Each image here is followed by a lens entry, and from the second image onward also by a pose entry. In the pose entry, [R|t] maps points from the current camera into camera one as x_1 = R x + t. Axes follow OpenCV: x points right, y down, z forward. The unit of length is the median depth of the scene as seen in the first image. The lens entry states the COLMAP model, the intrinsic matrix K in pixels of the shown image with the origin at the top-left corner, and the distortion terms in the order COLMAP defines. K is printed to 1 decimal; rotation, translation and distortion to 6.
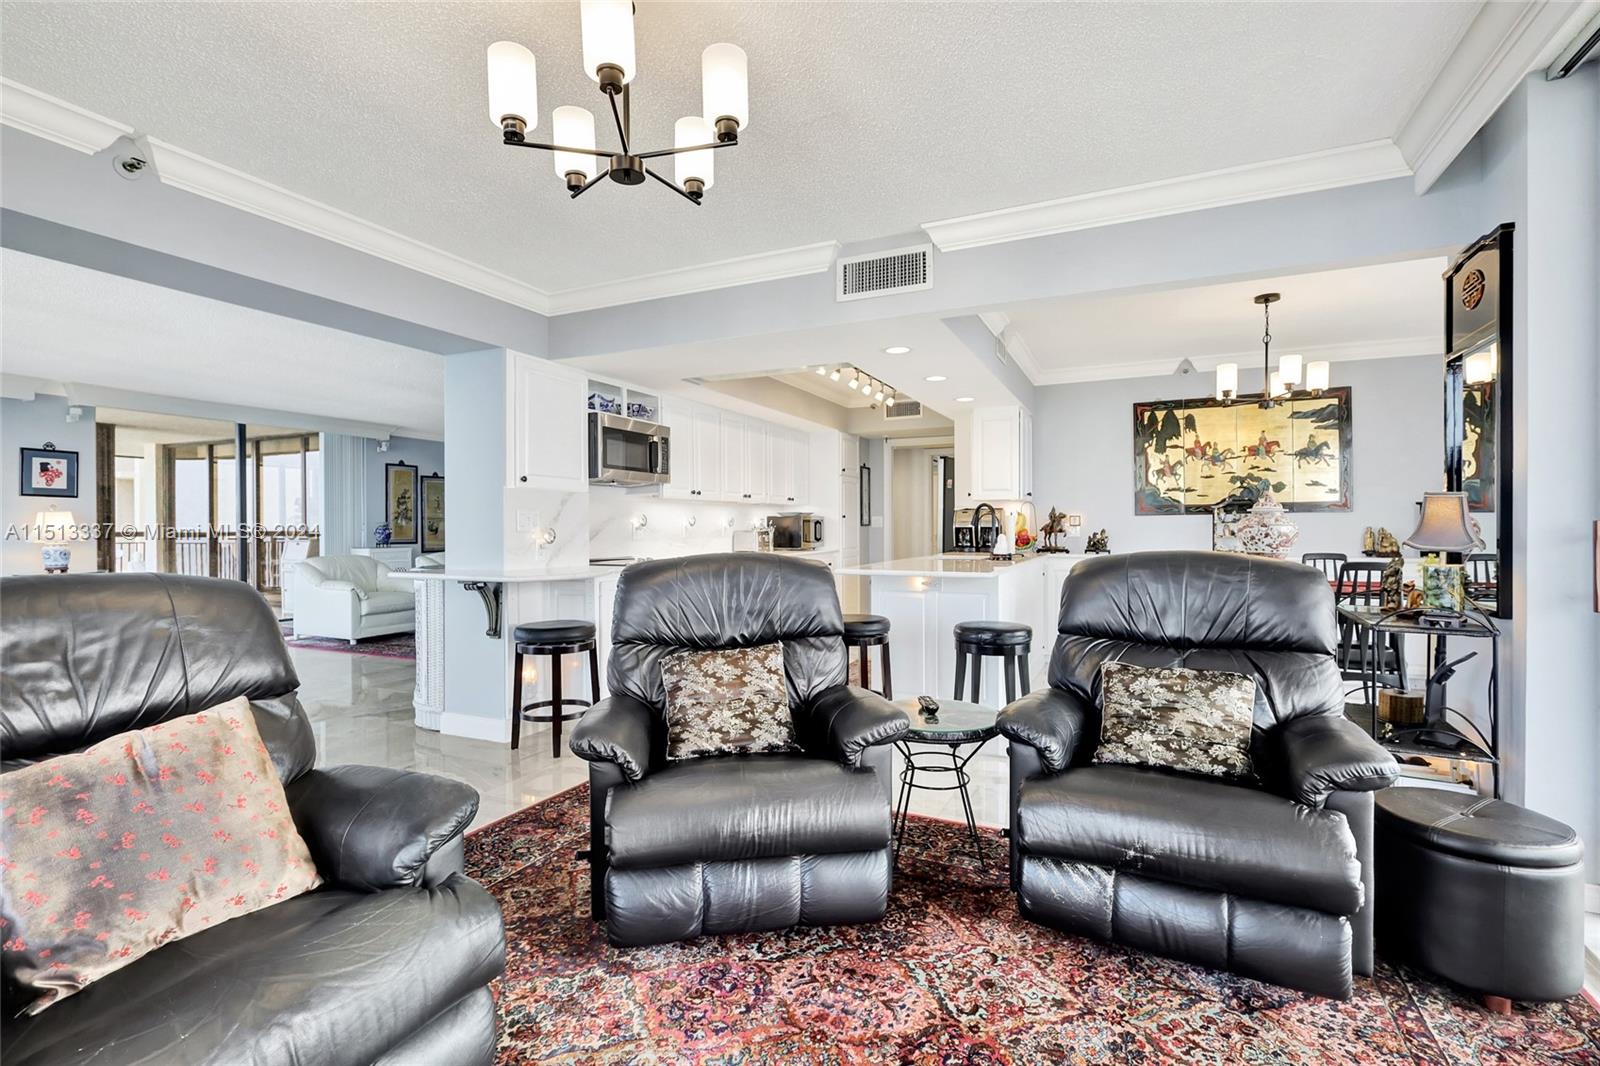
lens RADIAL K [[739.6, 0, 790.1], [0, 739.6, 531.6], [0, 0, 1]] dist [-0.002810, 0.001636]
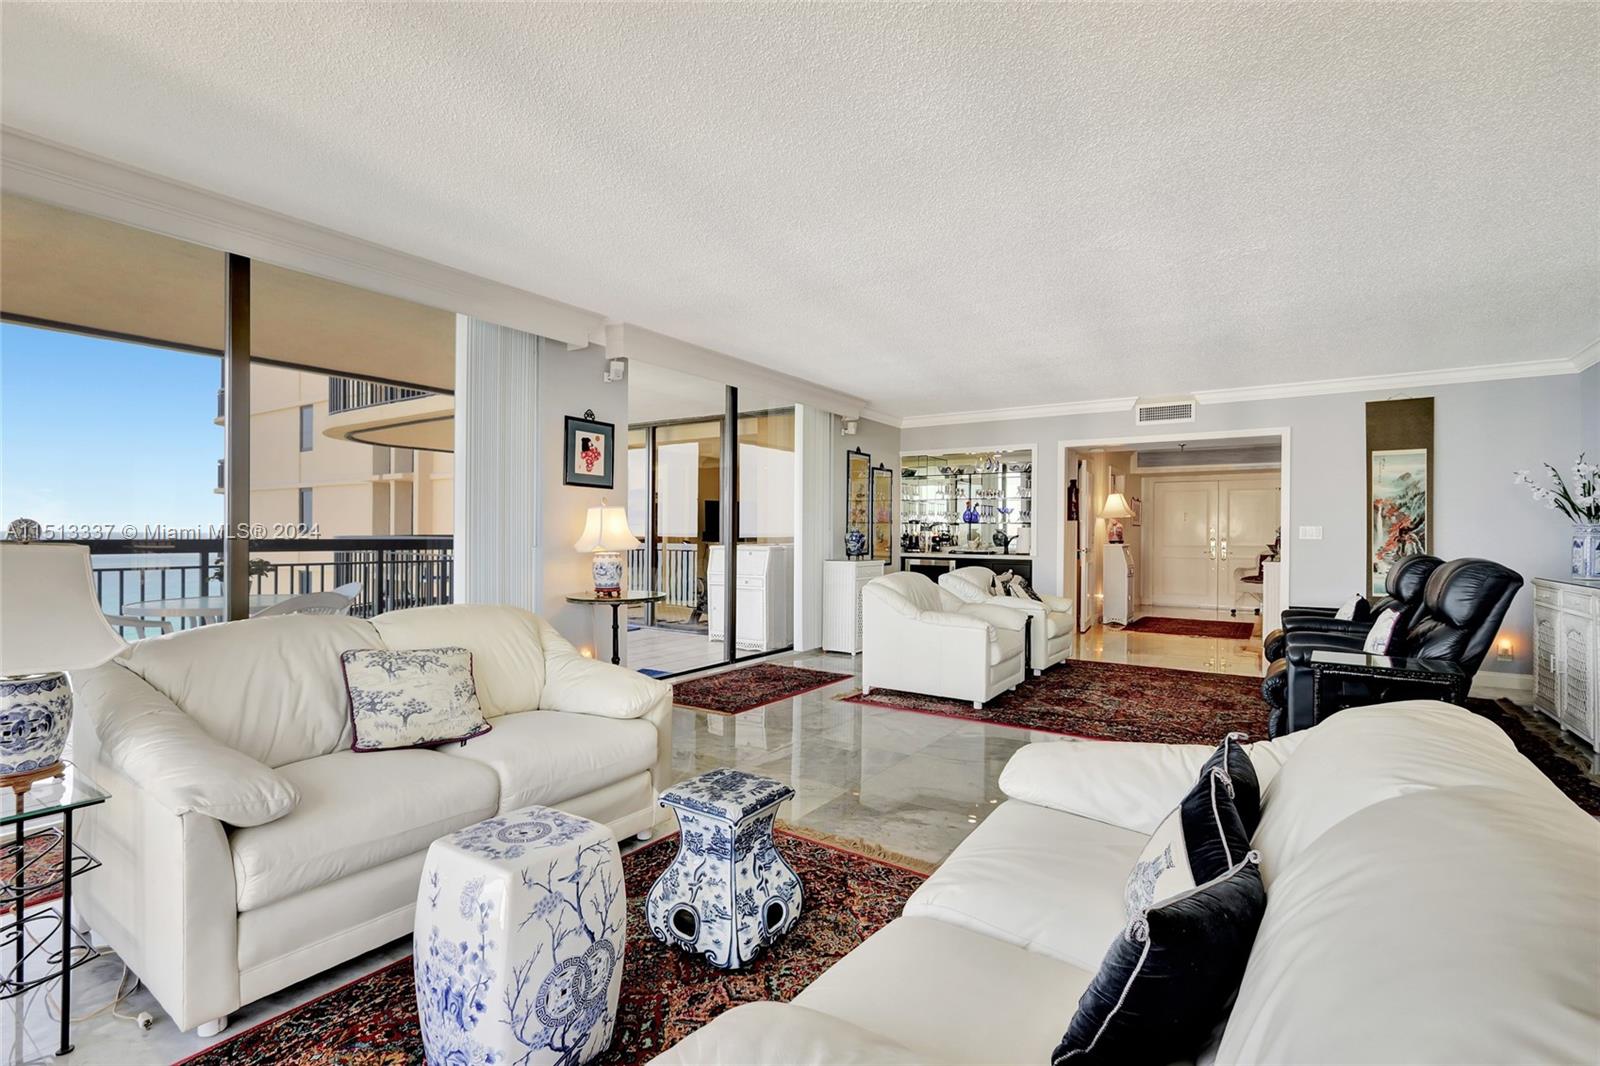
lens RADIAL K [[739.6, 0, 796.1], [0, 739.6, 532.4], [0, 0, 1]] dist [-0.002810, 0.001636]
pose [[0.987748, 0.009132, -0.155791, -0.813316], [-0.010591, 0.999907, -0.008536, 0.001024], [0.155698, 0.010081, 0.987753, 0.385211]]
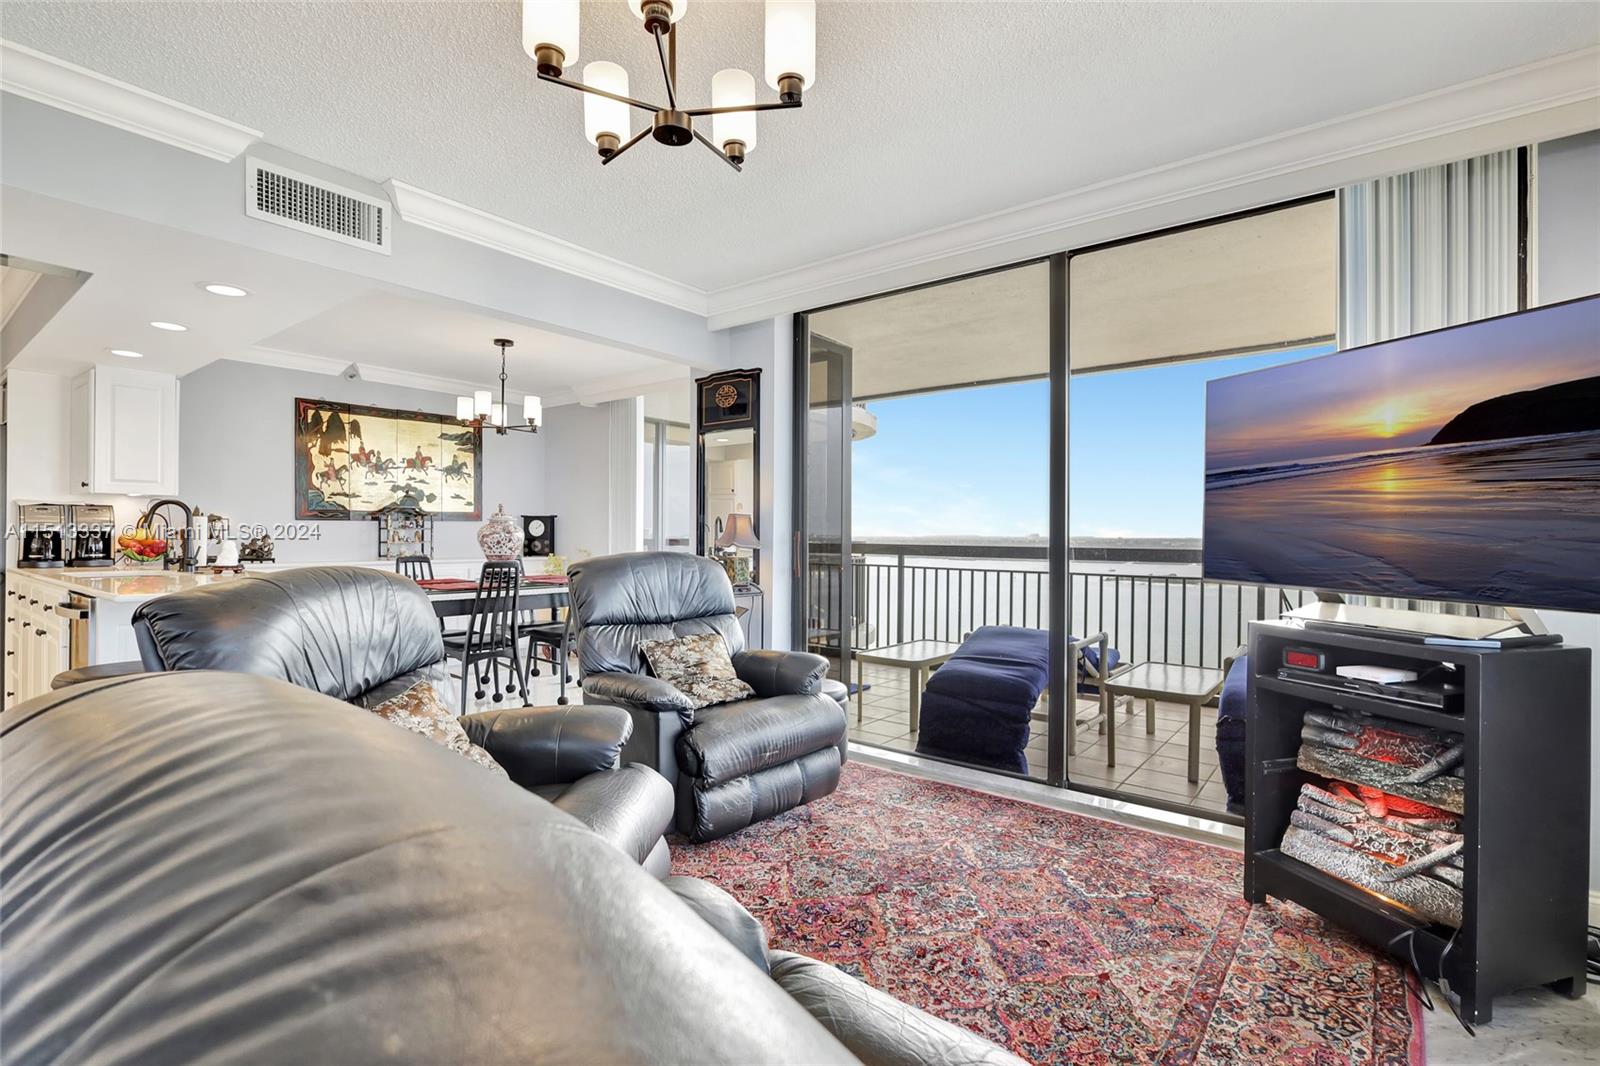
lens RADIAL K [[739.6, 0, 808.4], [0, 739.6, 533.5], [0, 0, 1]] dist [-0.002810, 0.001636]
pose [[0.216493, 0.005122, 0.976271, -0.301928], [0.000549, 0.999985, -0.005368, 0.000372], [-0.976284, 0.001698, 0.216487, 0.187125]]
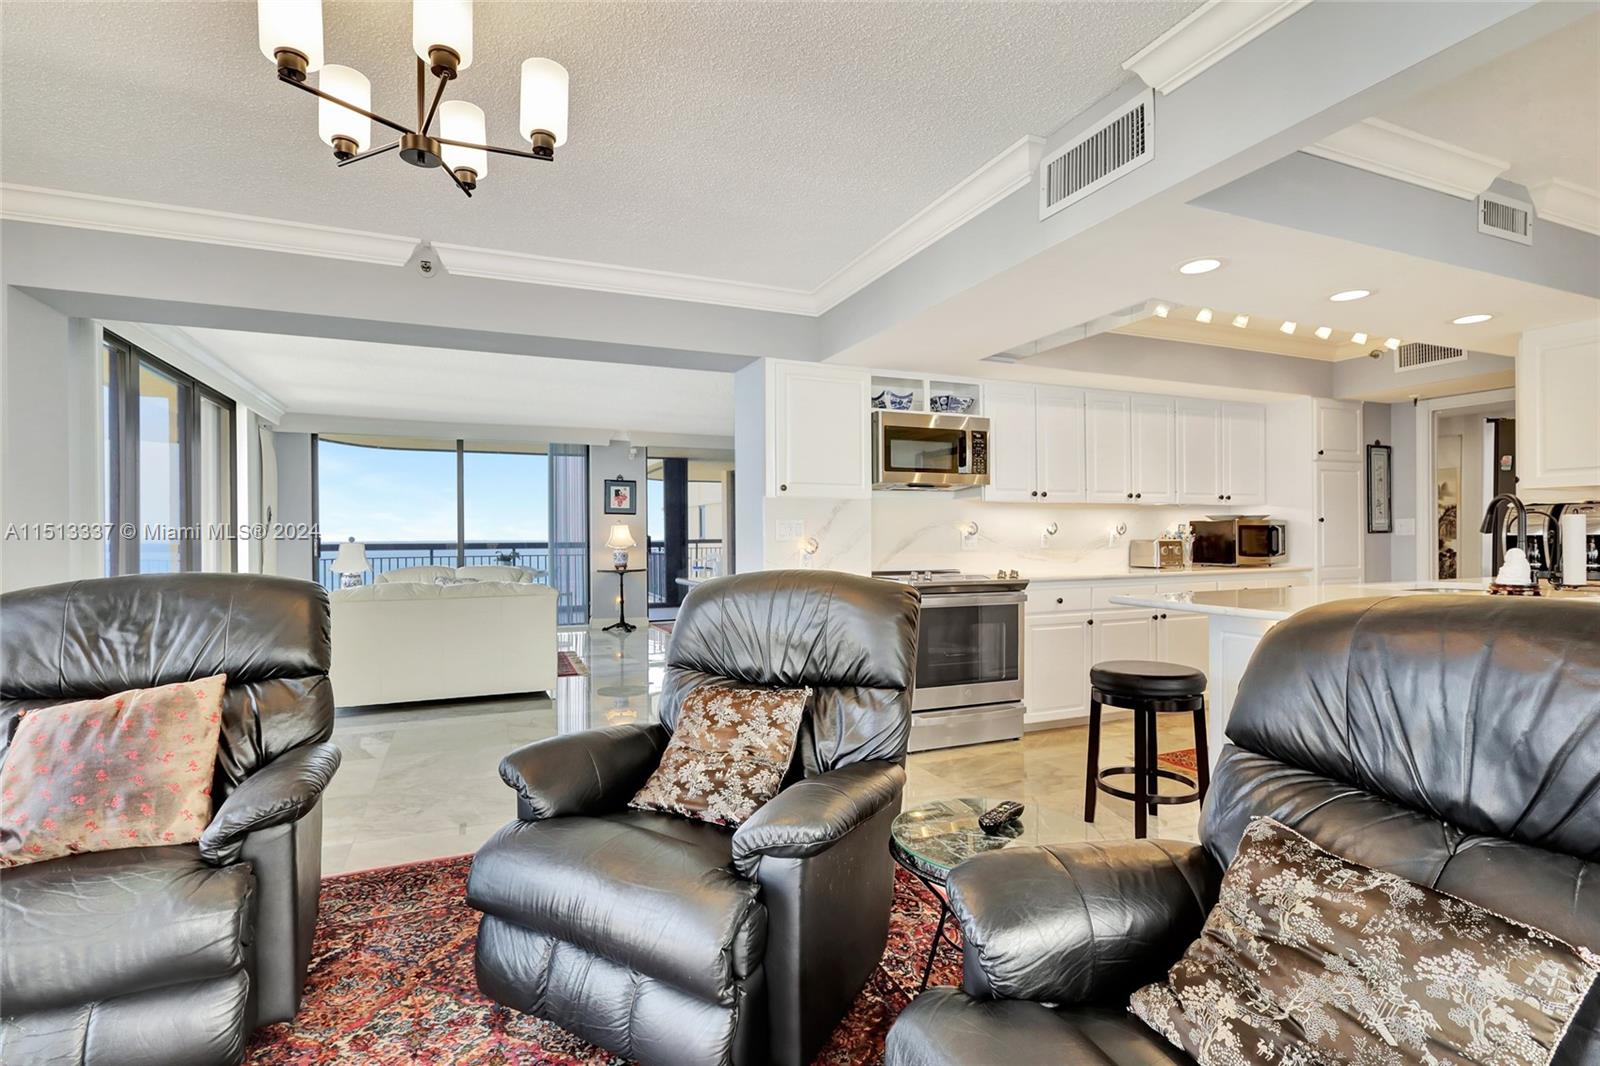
lens RADIAL K [[757.2, 0, 793.2], [0, 757.2, 540.0], [0, 0, 1]] dist [-0.002858, 0.001356]
pose [[0.749147, 0.002753, -0.662399, 0.216624], [-0.001629, 0.999996, 0.002313, -0.002802], [0.662402, -0.000654, 0.749148, 0.174501]]
